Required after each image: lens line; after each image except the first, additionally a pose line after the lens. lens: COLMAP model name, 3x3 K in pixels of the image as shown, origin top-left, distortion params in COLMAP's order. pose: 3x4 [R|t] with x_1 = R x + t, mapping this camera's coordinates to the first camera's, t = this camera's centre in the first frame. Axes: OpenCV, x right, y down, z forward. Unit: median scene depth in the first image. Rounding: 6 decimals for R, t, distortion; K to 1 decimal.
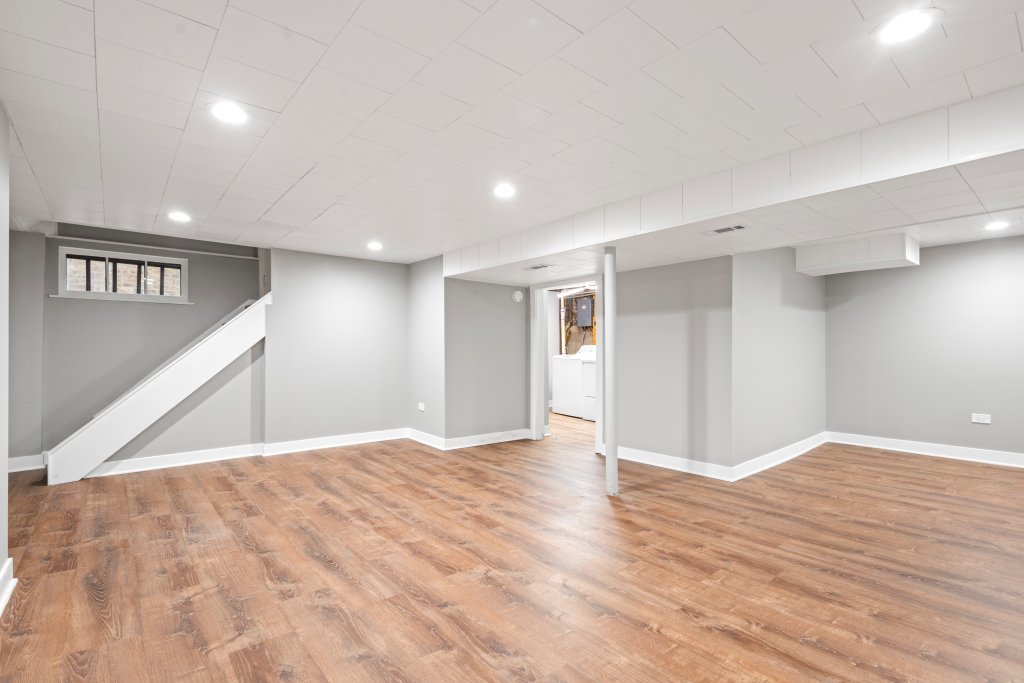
lens RADIAL K [[470.6, 0, 511.6], [0, 470.6, 349.0], [0, 0, 1]] dist [0.000678, -0.000464]
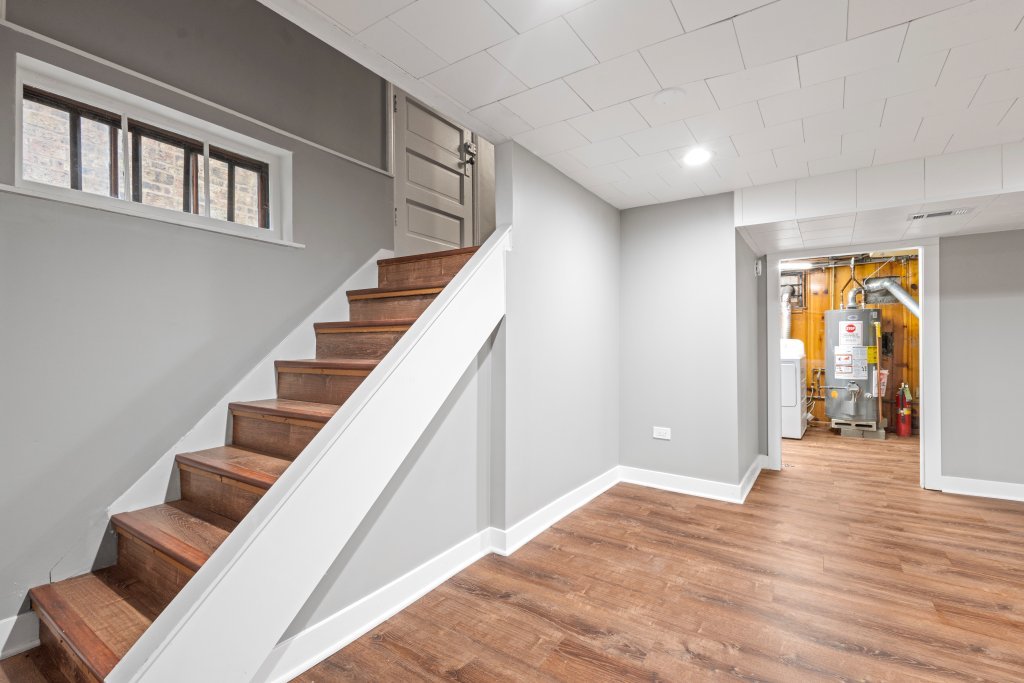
lens RADIAL K [[474.7, 0, 512.0], [0, 474.7, 341.5], [0, 0, 1]] dist [0.005144, -0.000161]
pose [[0.961394, 0.004002, 0.275147, -0.649184], [-0.000737, 0.999928, -0.011969, 0.008469], [-0.275175, 0.011304, 0.961328, 0.507292]]
